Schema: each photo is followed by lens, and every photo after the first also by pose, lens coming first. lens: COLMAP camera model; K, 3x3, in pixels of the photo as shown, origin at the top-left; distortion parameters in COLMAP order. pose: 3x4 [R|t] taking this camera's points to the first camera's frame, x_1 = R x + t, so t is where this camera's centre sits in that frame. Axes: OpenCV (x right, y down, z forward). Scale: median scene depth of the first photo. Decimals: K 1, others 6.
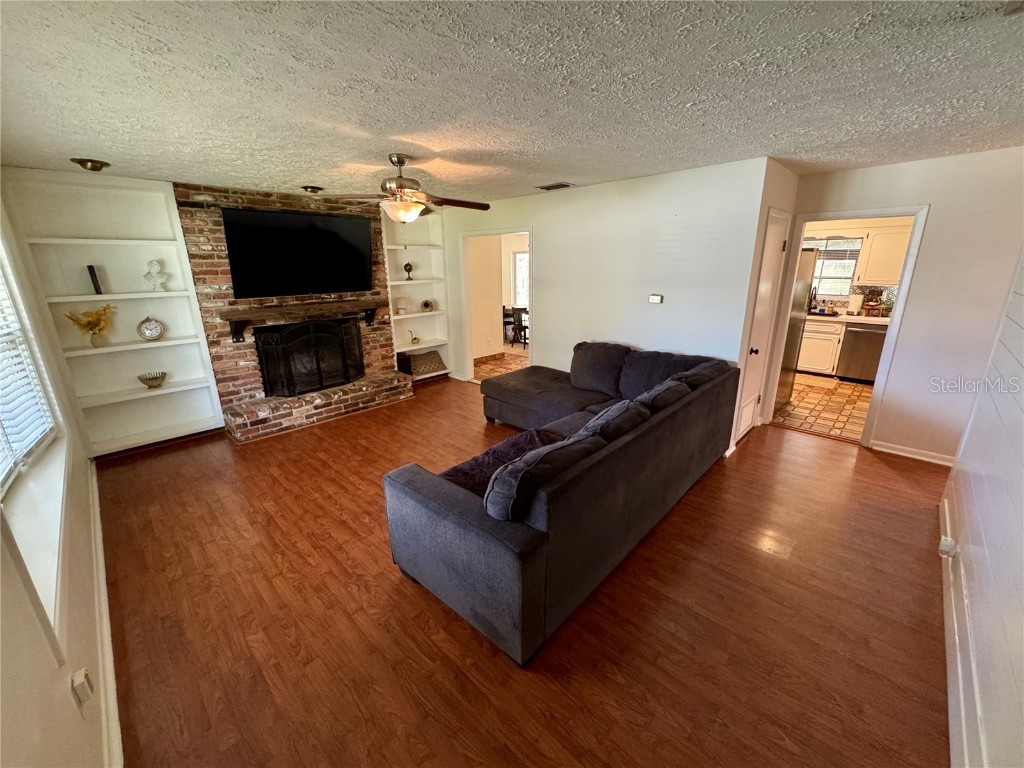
lens RADIAL K [[409.2, 0, 509.9], [0, 409.2, 383.4], [0, 0, 1]] dist [-0.006143, 0.000032]
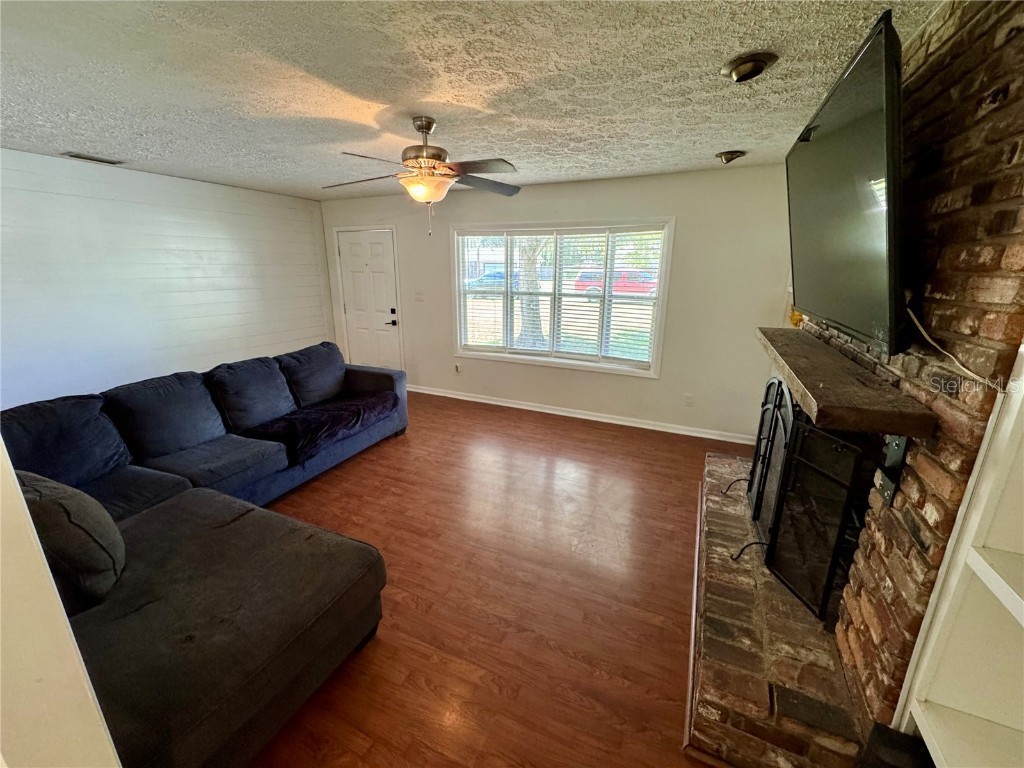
lens RADIAL K [[416.8, 0, 510.3], [0, 416.8, 379.6], [0, 0, 1]] dist [-0.000971, -0.000013]
pose [[-0.943799, 0.099147, -0.315300, -0.069857], [-0.082065, 0.853782, 0.514122, -0.331470], [0.320171, 0.511103, -0.797662, 1.169779]]
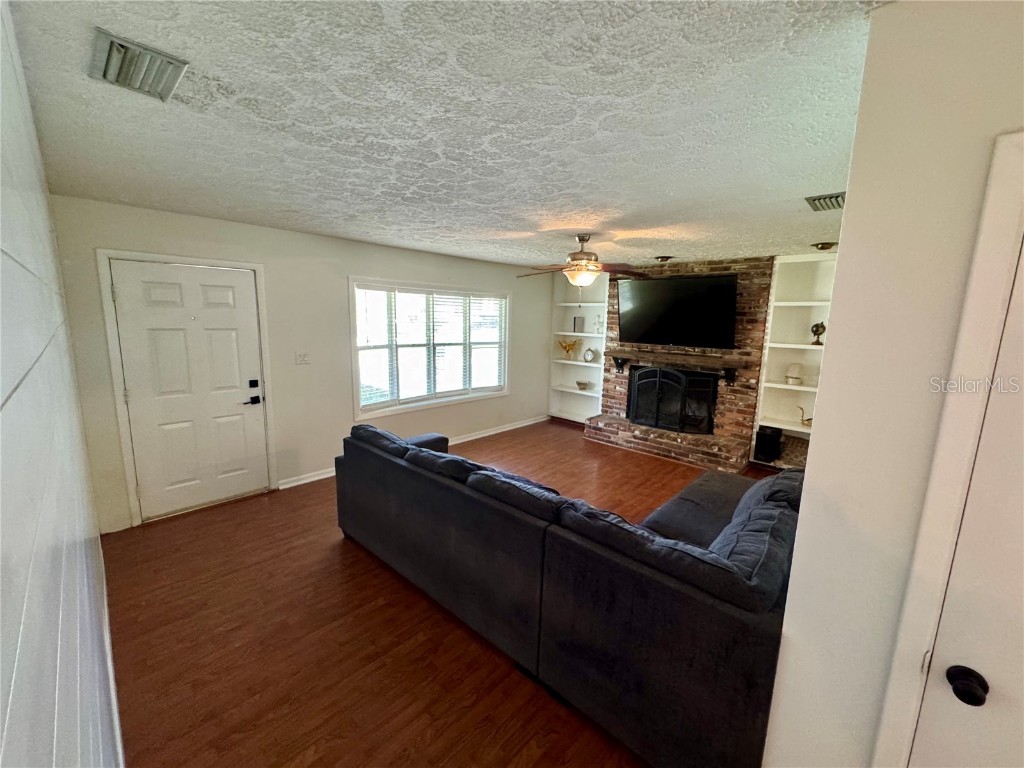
lens RADIAL K [[409.2, 0, 509.9], [0, 409.2, 383.4], [0, 0, 1]] dist [-0.006143, 0.000032]
pose [[0.017087, 0.174984, -0.984423, 0.608545], [-0.302693, 0.939270, 0.161704, -0.156344], [0.952935, 0.295215, 0.069016, 0.489102]]
